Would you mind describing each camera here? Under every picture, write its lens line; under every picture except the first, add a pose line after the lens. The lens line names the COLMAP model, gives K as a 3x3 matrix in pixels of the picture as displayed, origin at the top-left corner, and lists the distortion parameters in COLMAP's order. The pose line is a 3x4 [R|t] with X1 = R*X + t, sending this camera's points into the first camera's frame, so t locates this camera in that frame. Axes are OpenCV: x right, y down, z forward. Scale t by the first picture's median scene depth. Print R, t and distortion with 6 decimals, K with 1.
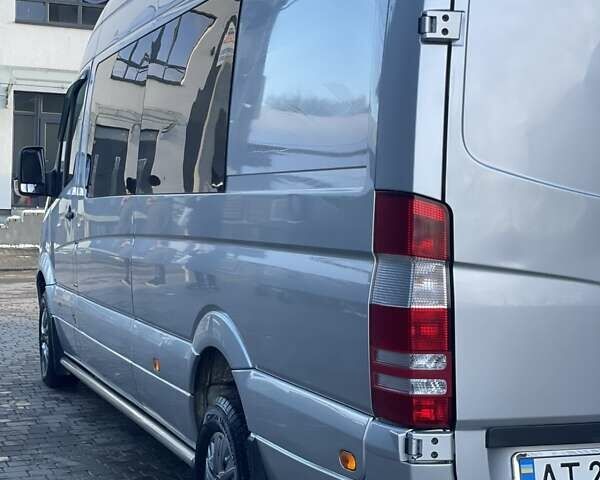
lens RADIAL K [[1123.7, 0, 299.6], [0, 1123.7, 247.9], [0, 0, 1]] dist [0.046031, 0.307162]
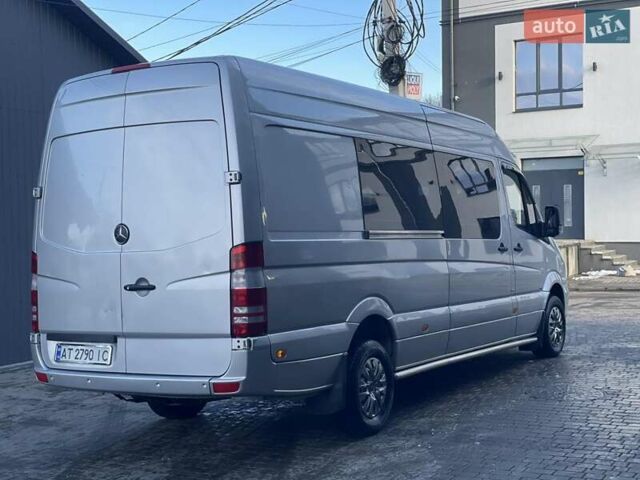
lens RADIAL K [[1019.4, 0, 320.0], [0, 1019.4, 240.0], [0, 0, 1]] dist [0.100139, -0.054885]
pose [[0.610273, -0.024994, -0.791797, 2.651668], [0.003612, 0.999580, -0.028768, 0.002361], [0.792183, 0.014696, 0.610107, -0.034666]]
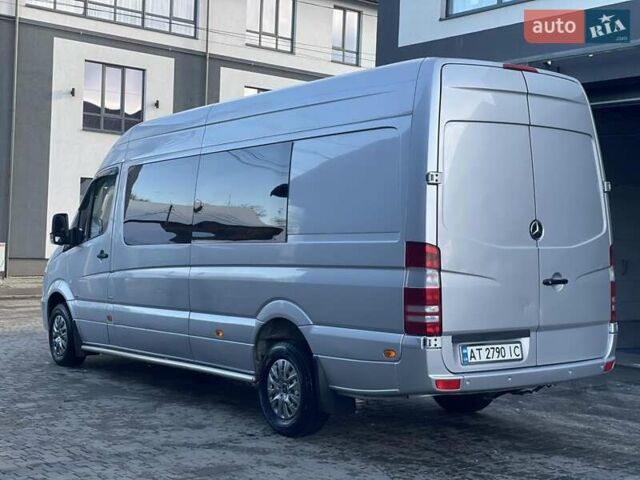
lens RADIAL K [[877.5, 0, 319.0], [0, 877.5, 257.5], [0, 0, 1]] dist [0.113790, -0.005080]
pose [[0.957118, -0.005129, 0.289654, -0.705116], [0.013844, 0.999511, -0.028045, 0.036552], [-0.289368, 0.030852, 0.956721, -0.833347]]
